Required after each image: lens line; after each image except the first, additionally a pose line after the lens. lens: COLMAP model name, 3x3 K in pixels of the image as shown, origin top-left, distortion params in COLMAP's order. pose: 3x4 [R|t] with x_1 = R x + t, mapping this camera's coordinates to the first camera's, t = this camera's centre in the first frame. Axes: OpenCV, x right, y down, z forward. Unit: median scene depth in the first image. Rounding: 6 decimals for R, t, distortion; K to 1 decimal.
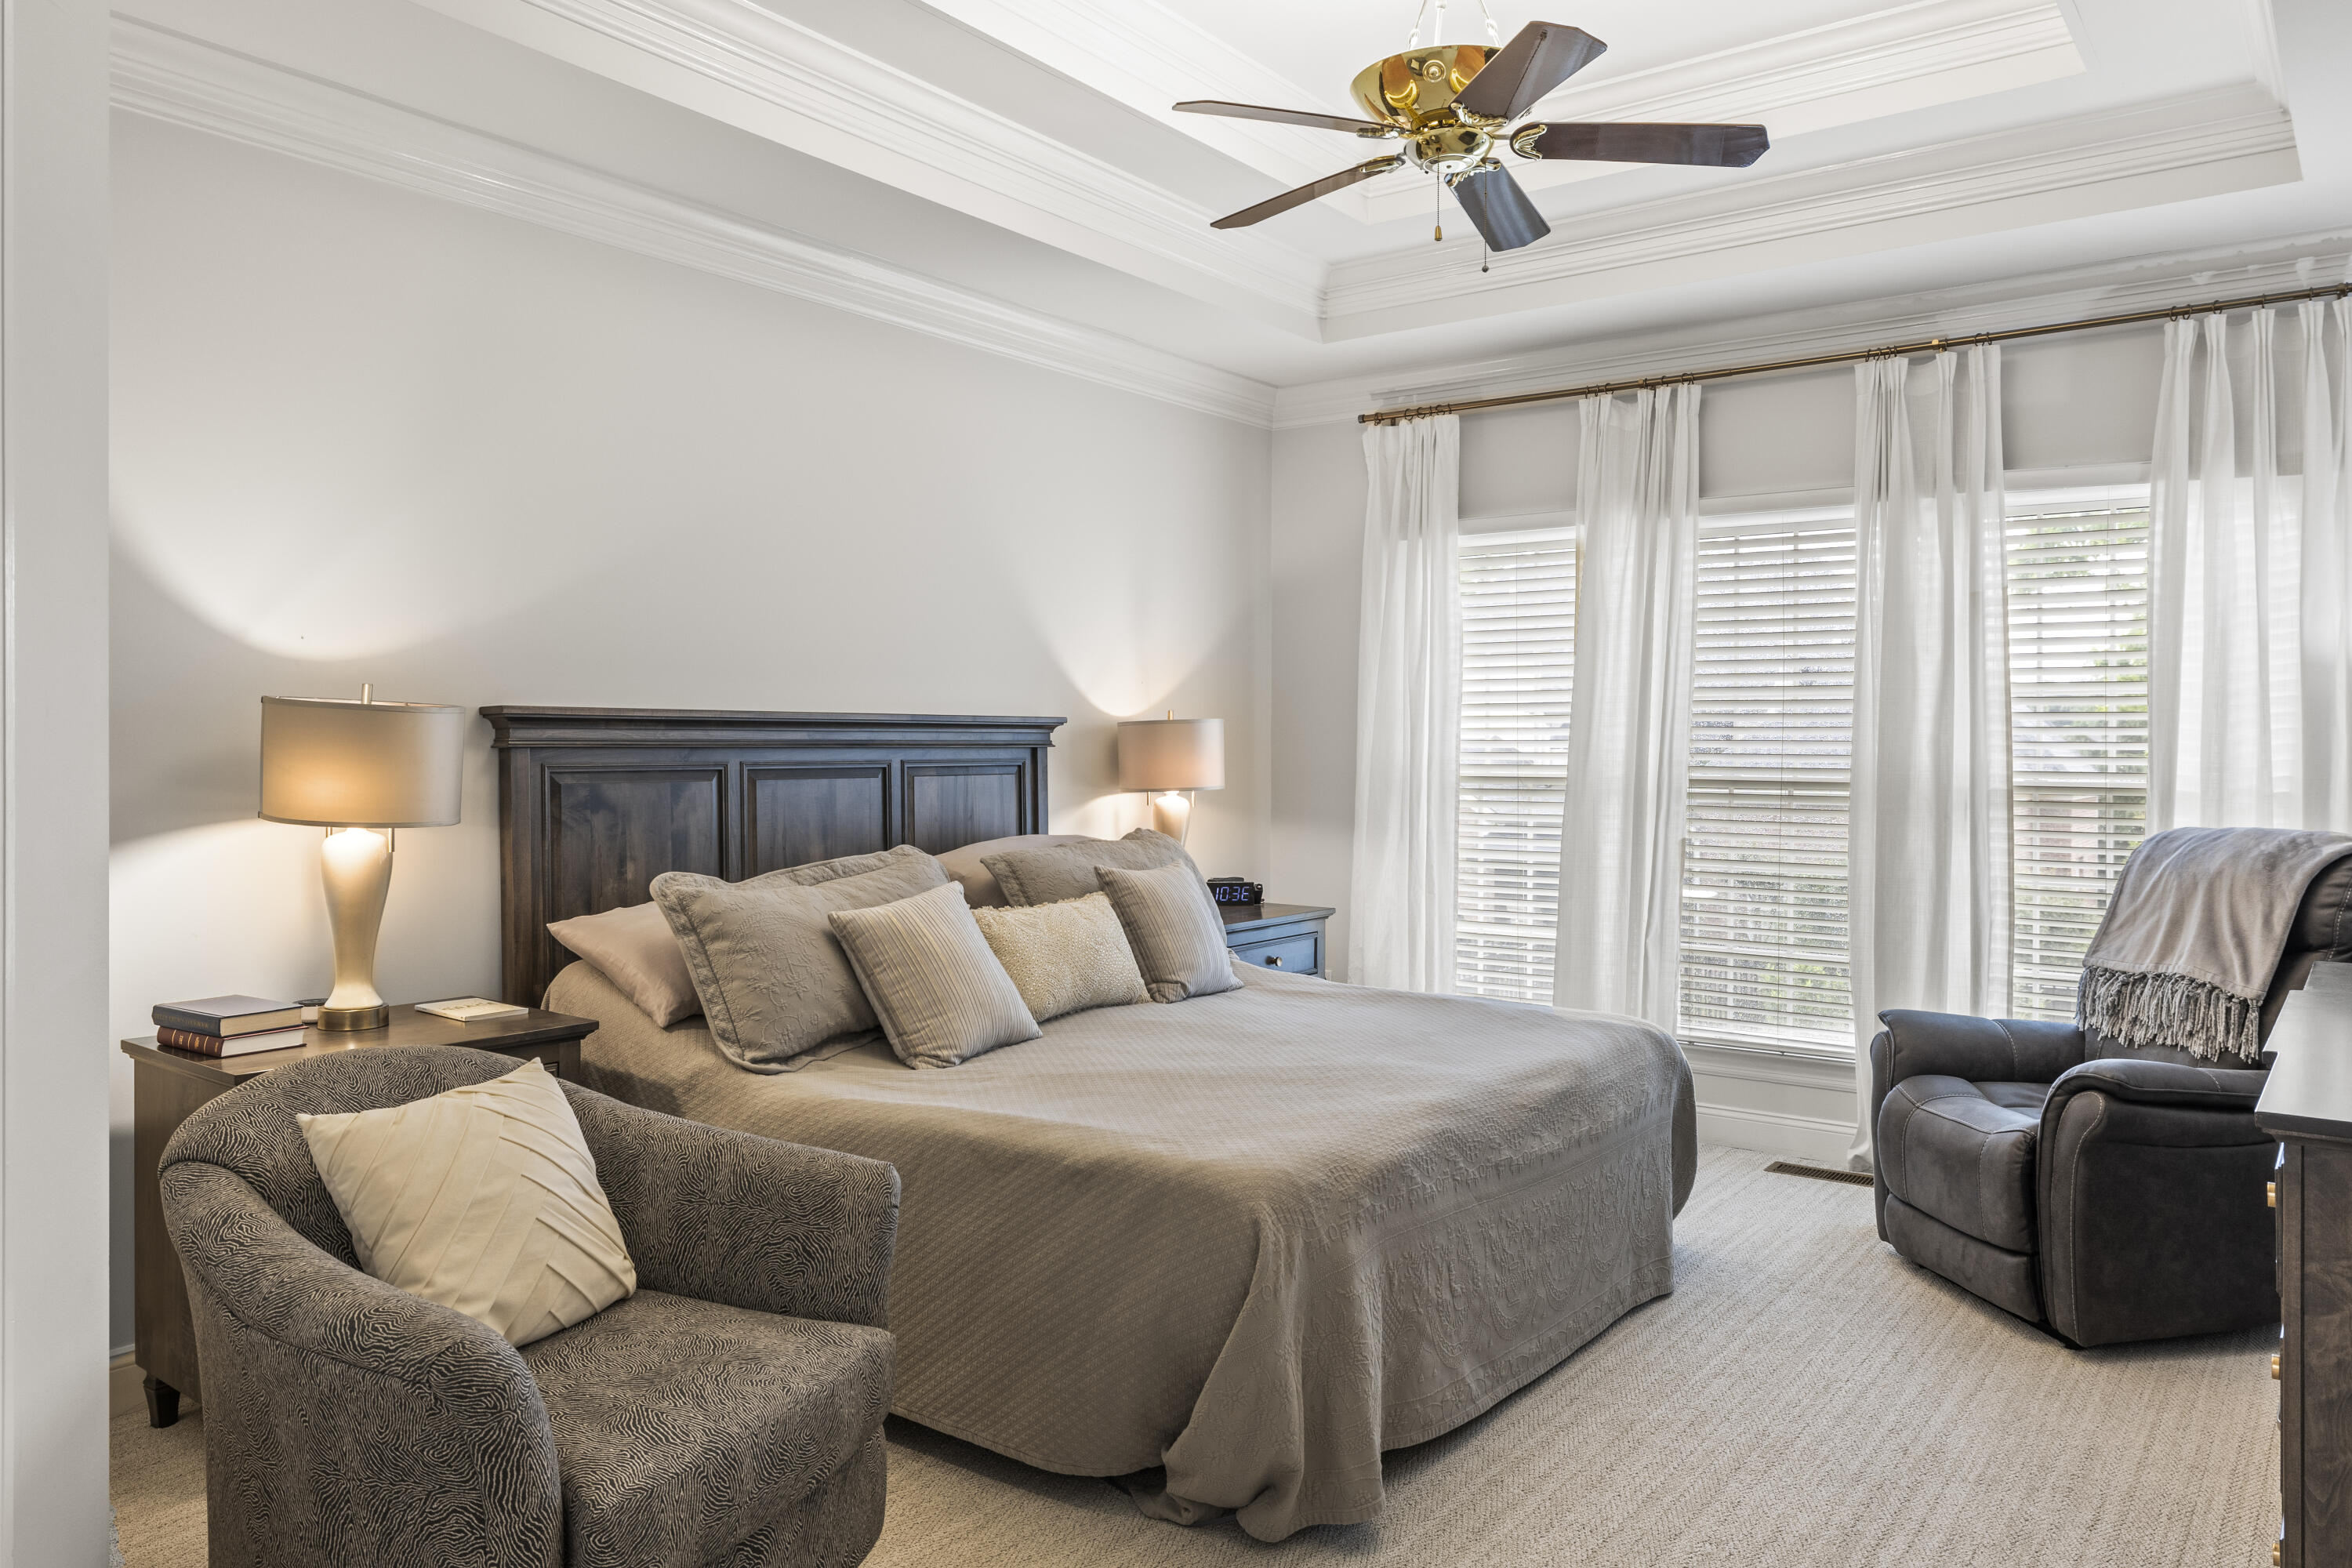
lens RADIAL K [[1643.4, 0, 1176.5], [0, 1643.4, 775.0], [0, 0, 1]] dist [0.004094, -0.001086]
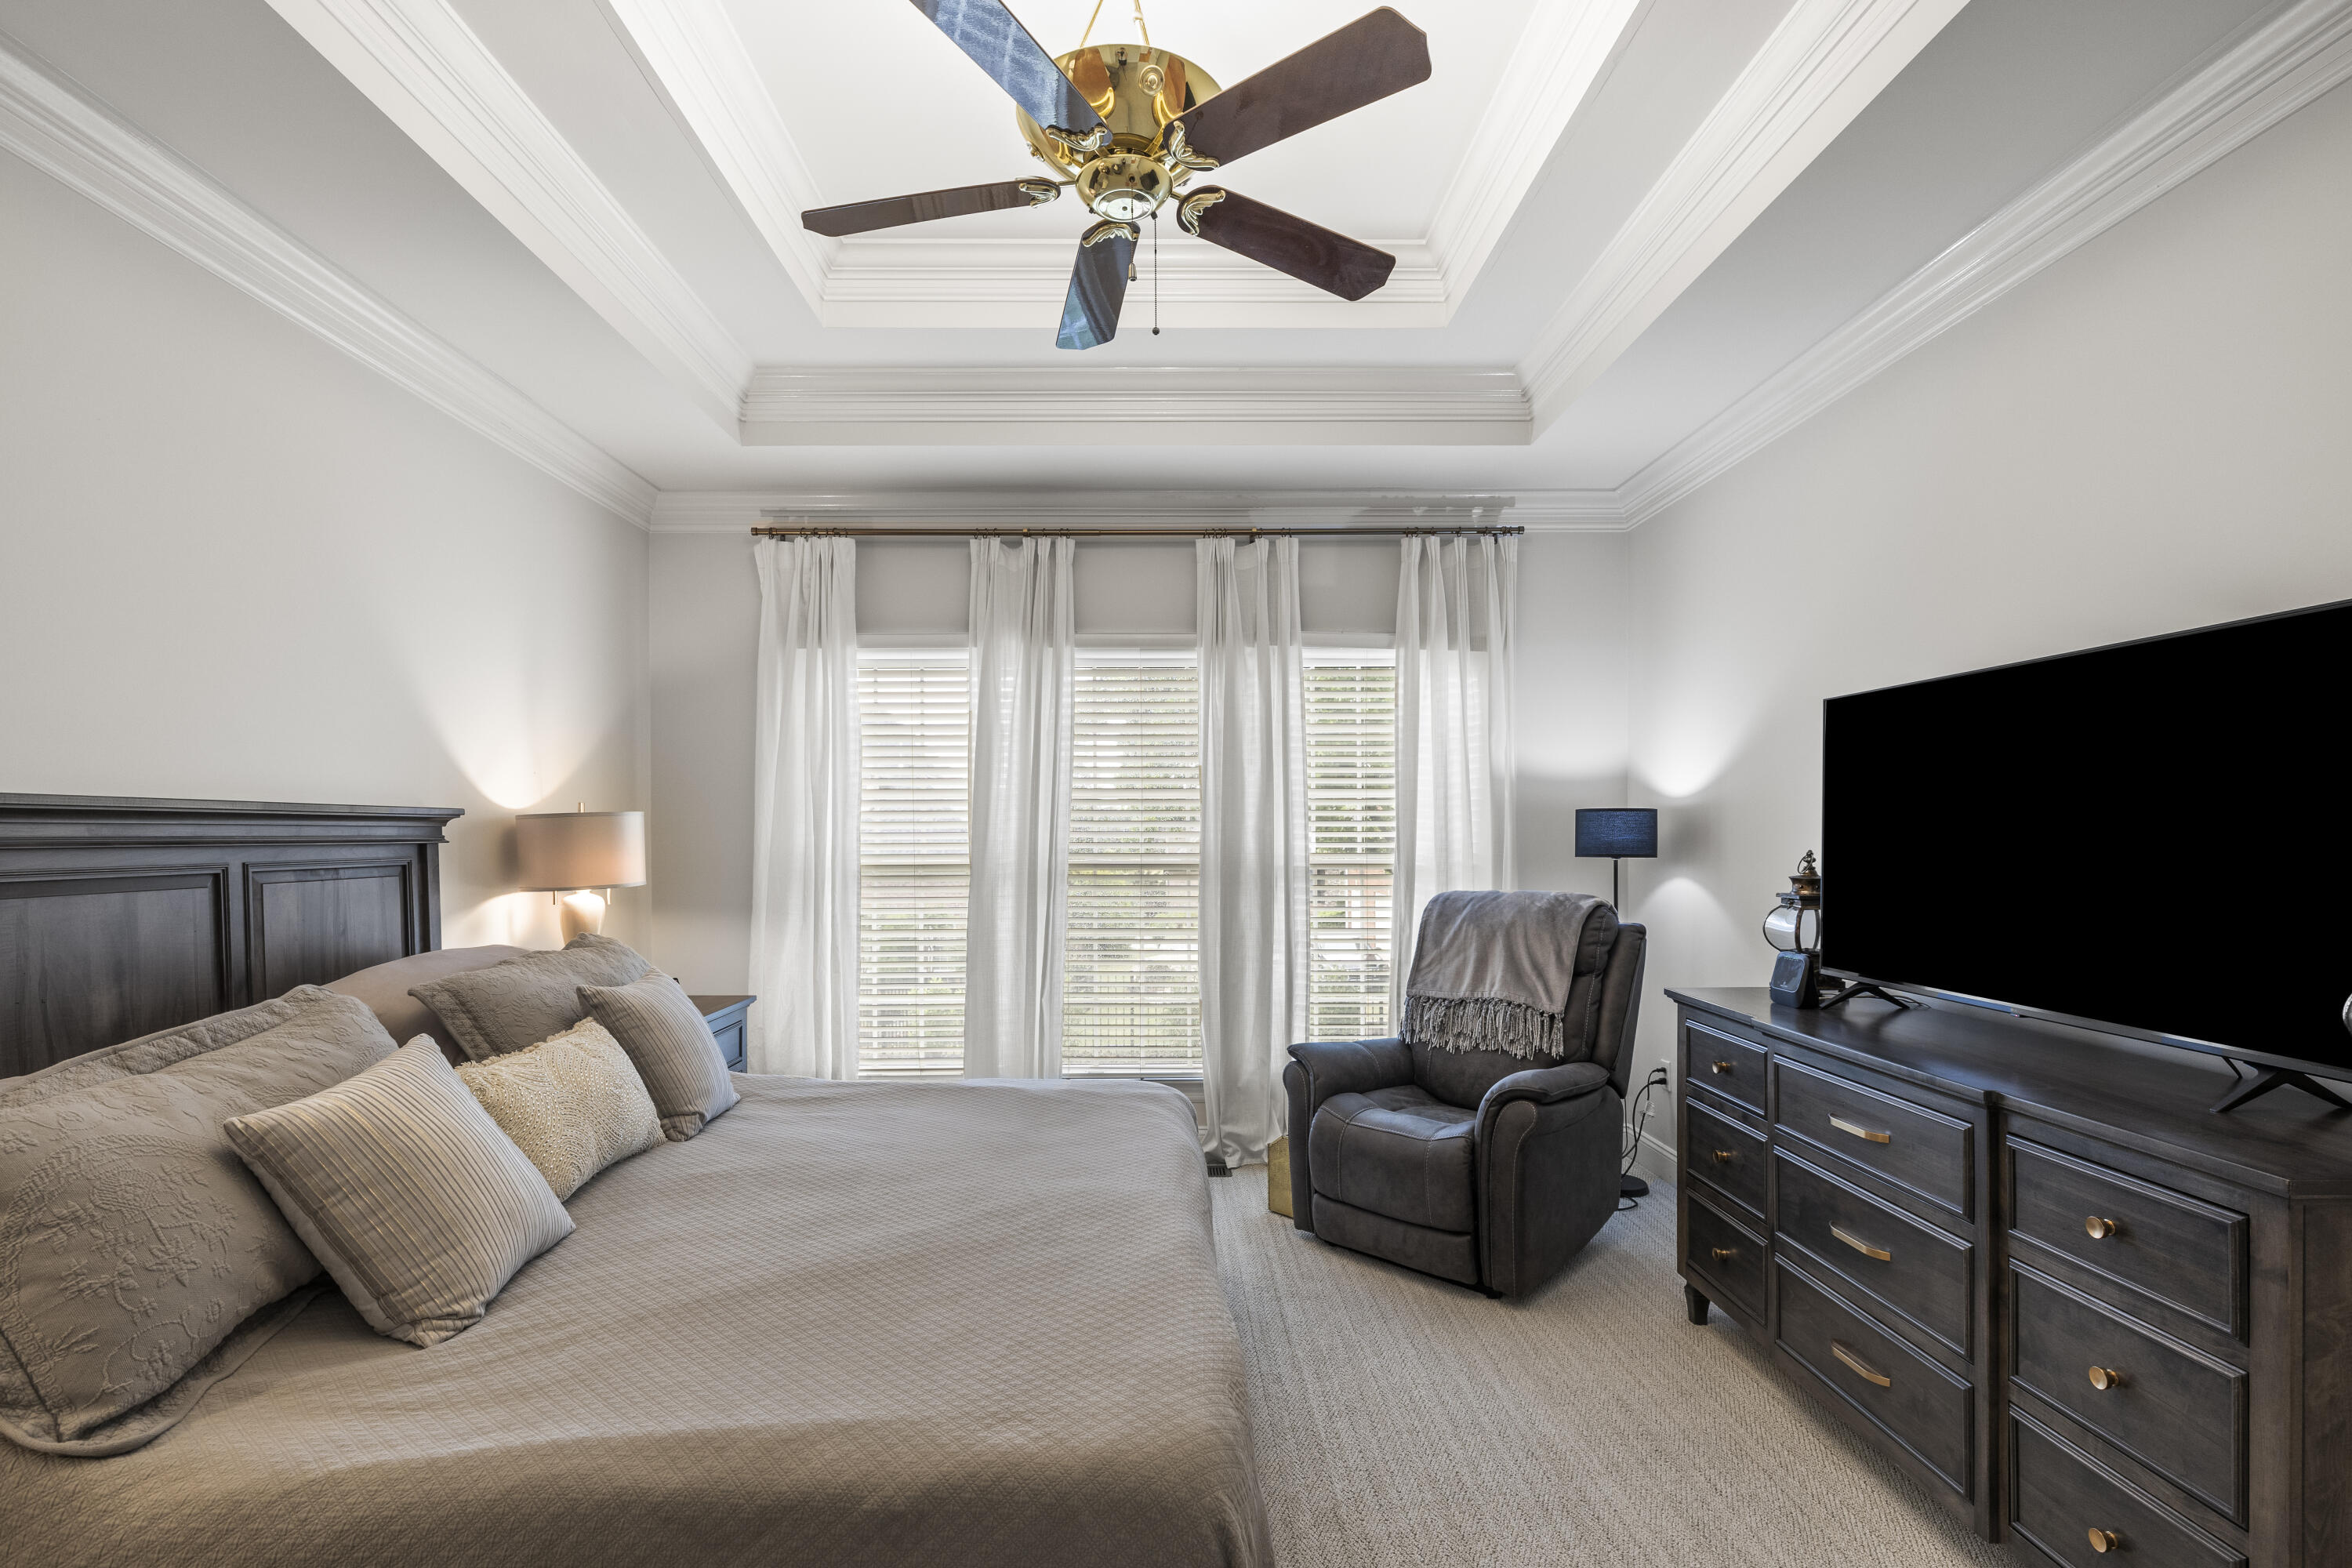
lens RADIAL K [[1089.7, 0, 1161.9], [0, 1089.7, 849.8], [0, 0, 1]] dist [-0.001672, 0.000635]
pose [[0.797519, -0.015235, 0.603102, -0.142425], [0.018450, 0.999829, 0.000858, -0.008426], [-0.603012, 0.010443, 0.797664, 0.378147]]
